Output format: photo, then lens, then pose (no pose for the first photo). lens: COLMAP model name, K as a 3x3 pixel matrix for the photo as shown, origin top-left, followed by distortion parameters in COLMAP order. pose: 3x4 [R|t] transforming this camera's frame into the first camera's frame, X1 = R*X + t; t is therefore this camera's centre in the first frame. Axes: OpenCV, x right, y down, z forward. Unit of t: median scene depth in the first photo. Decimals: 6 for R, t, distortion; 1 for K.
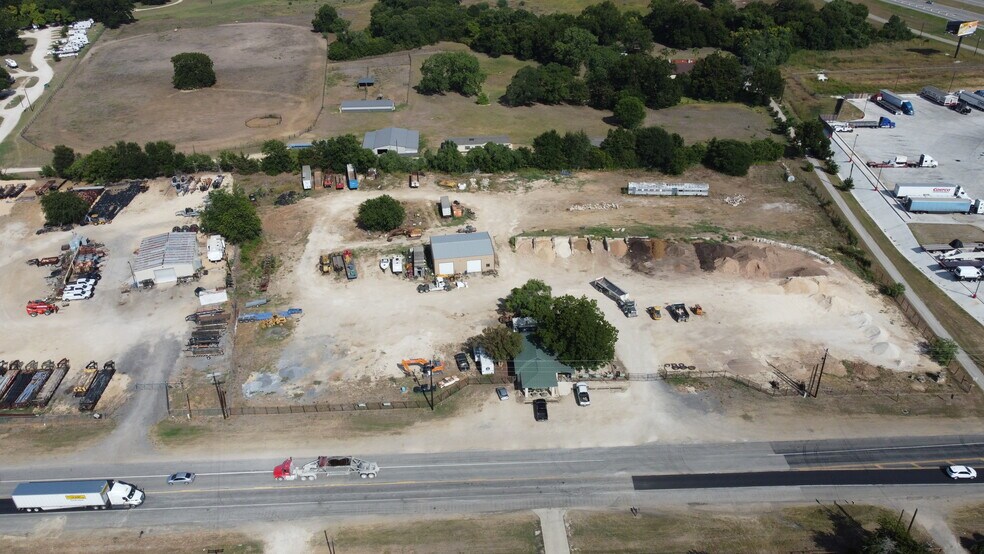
lens RADIAL K [[745.3, 0, 492.0], [0, 745.3, 277.0], [0, 0, 1]] dist [0.003410, 0.002633]
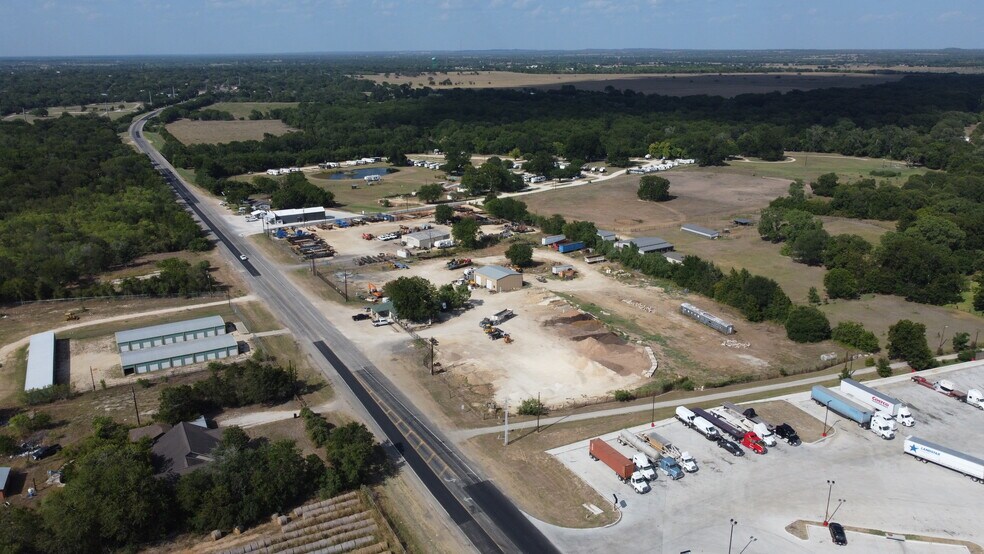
lens RADIAL K [[745.3, 0, 492.0], [0, 745.3, 277.0], [0, 0, 1]] dist [0.003410, 0.002633]
pose [[0.456585, 0.266878, -0.848709, 1.546178], [-0.455699, 0.889464, 0.034539, -0.101909], [0.764113, 0.370986, 0.527731, 0.242658]]
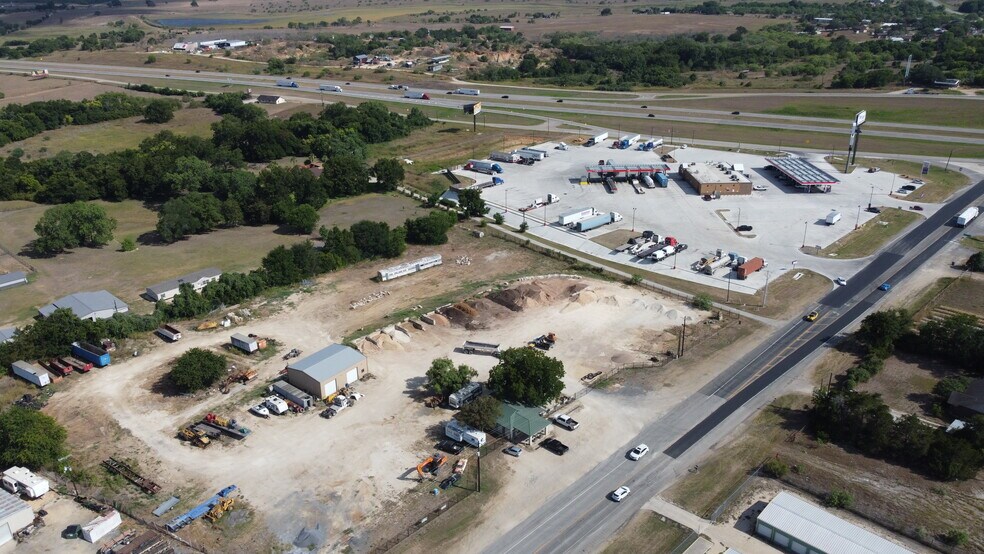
lens RADIAL K [[746.2, 0, 492.0], [0, 746.2, 277.0], [0, 0, 1]] dist [-0.001327, -0.005634]
pose [[0.723600, -0.265741, 0.637012, -0.588199], [0.357529, 0.933755, -0.016594, -0.066493], [-0.590403, 0.239758, 0.770675, 0.126327]]
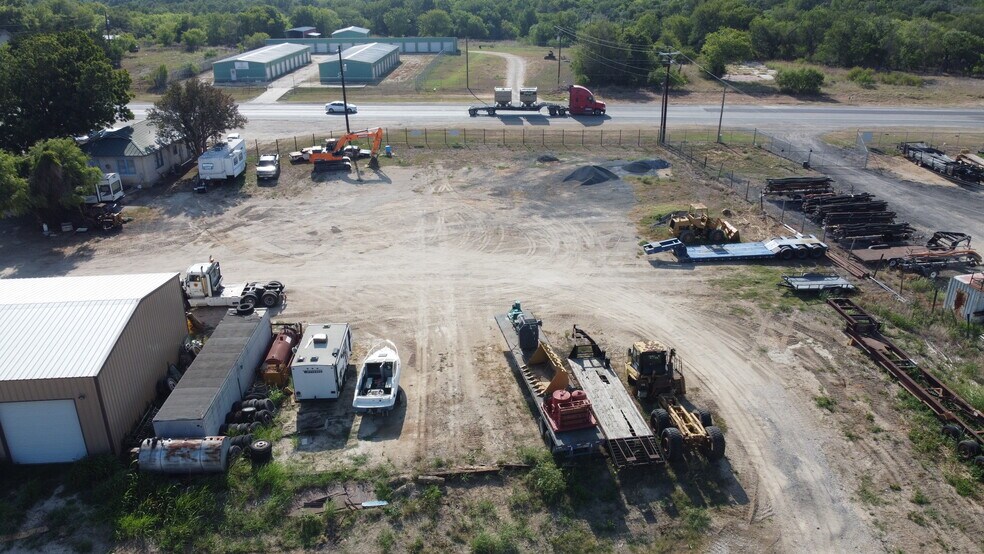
lens RADIAL K [[746.2, 0, 492.0], [0, 746.2, 277.0], [0, 0, 1]] dist [-0.001327, -0.005634]
pose [[-0.996664, -0.012209, 0.080692, -0.237433], [0.057855, 0.591648, 0.804118, -0.254883], [-0.057558, 0.806104, -0.588968, 1.372324]]
